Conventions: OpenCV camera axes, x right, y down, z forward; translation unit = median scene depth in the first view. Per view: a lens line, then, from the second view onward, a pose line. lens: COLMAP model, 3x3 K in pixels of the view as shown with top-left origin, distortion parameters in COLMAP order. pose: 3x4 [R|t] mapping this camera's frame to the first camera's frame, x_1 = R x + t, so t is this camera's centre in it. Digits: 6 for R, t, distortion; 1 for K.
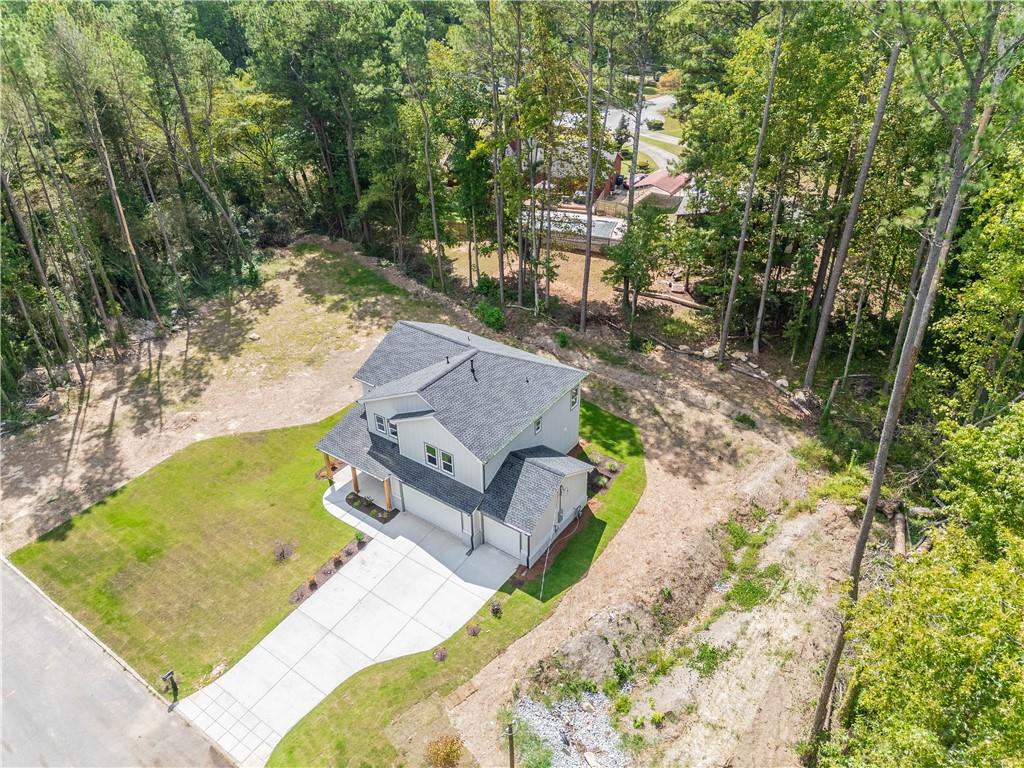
lens RADIAL K [[710.6, 0, 513.8], [0, 710.6, 380.0], [0, 0, 1]] dist [0.097643, -0.067257]
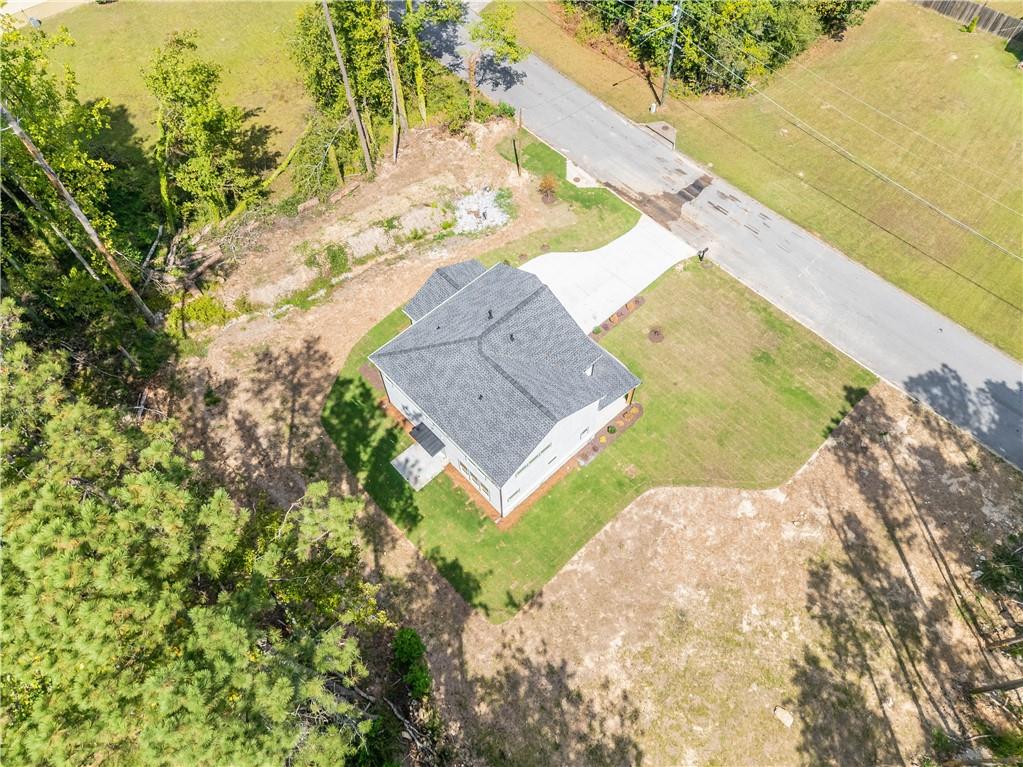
lens RADIAL K [[709.9, 0, 513.3], [0, 709.9, 379.5], [0, 0, 1]] dist [0.097643, -0.067257]
pose [[-0.979874, -0.159020, 0.120662, -0.196089], [0.122693, -0.002977, 0.992440, -0.887118], [-0.157459, 0.987271, 0.022428, 0.908483]]
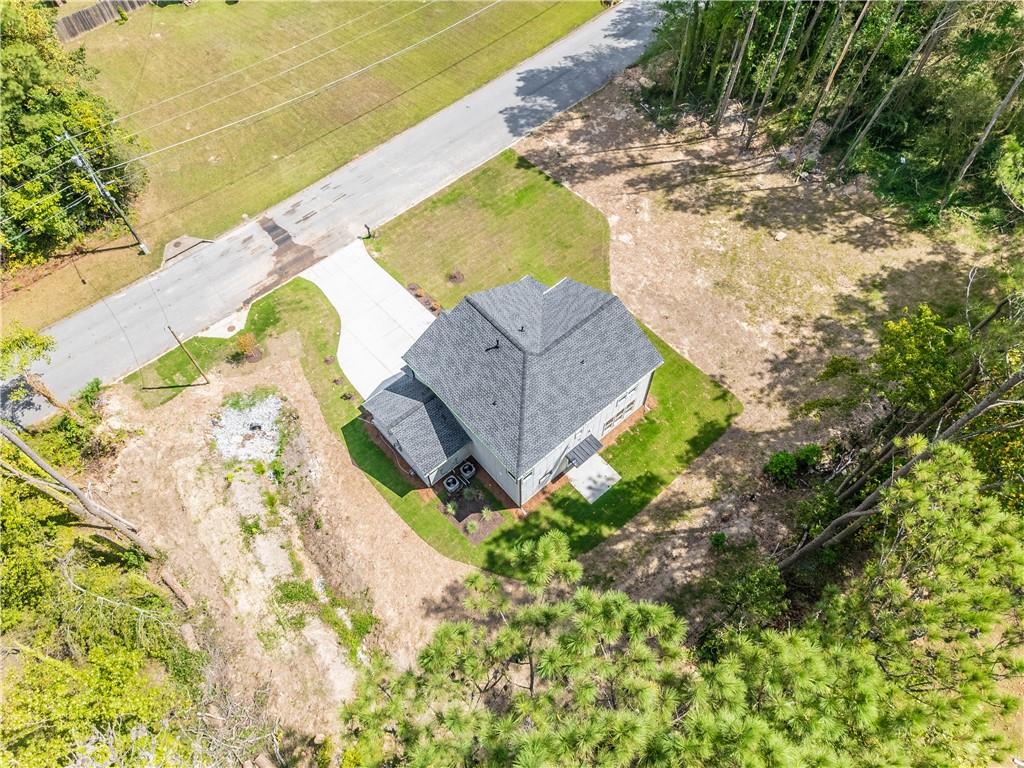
lens RADIAL K [[710.6, 0, 513.8], [0, 710.6, 380.0], [0, 0, 1]] dist [0.097643, -0.067257]
pose [[-0.237533, 0.839035, -0.489489, 0.407721], [-0.496290, 0.328354, 0.803666, -0.710205], [0.835029, 0.433826, 0.338410, 0.595819]]
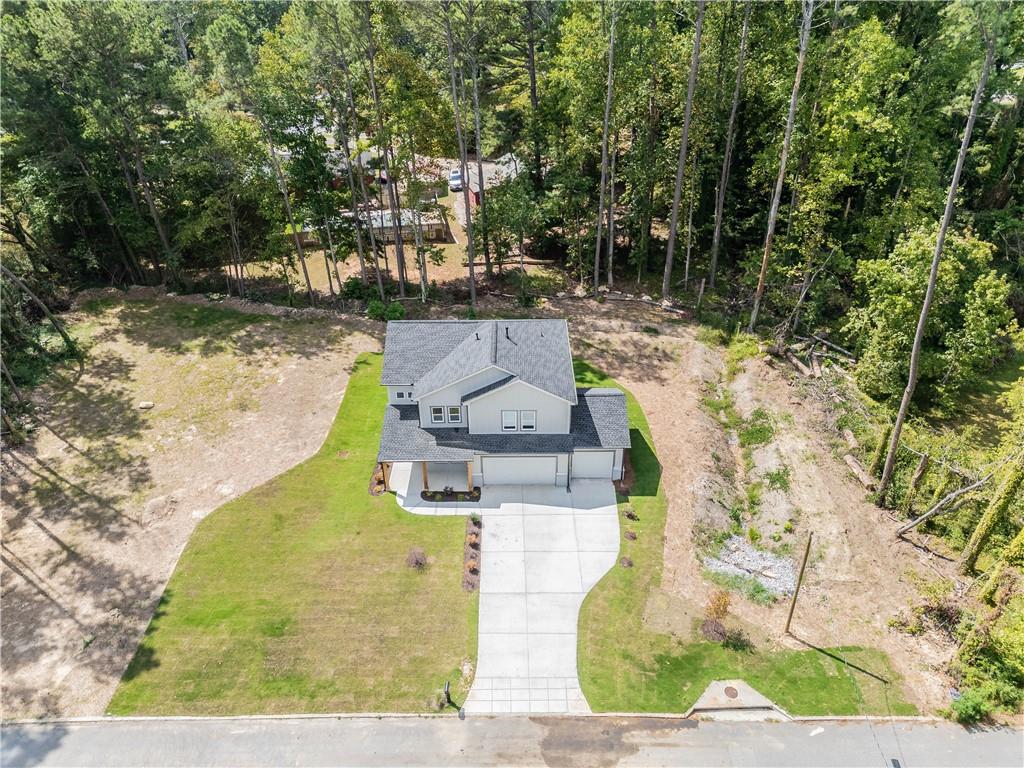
lens RADIAL K [[710.6, 0, 513.8], [0, 710.6, 380.0], [0, 0, 1]] dist [0.097643, -0.067257]
pose [[0.818280, -0.297443, 0.491879, -0.517359], [0.302077, 0.950540, 0.072270, -0.023022], [-0.489047, 0.089449, 0.867659, 0.050571]]
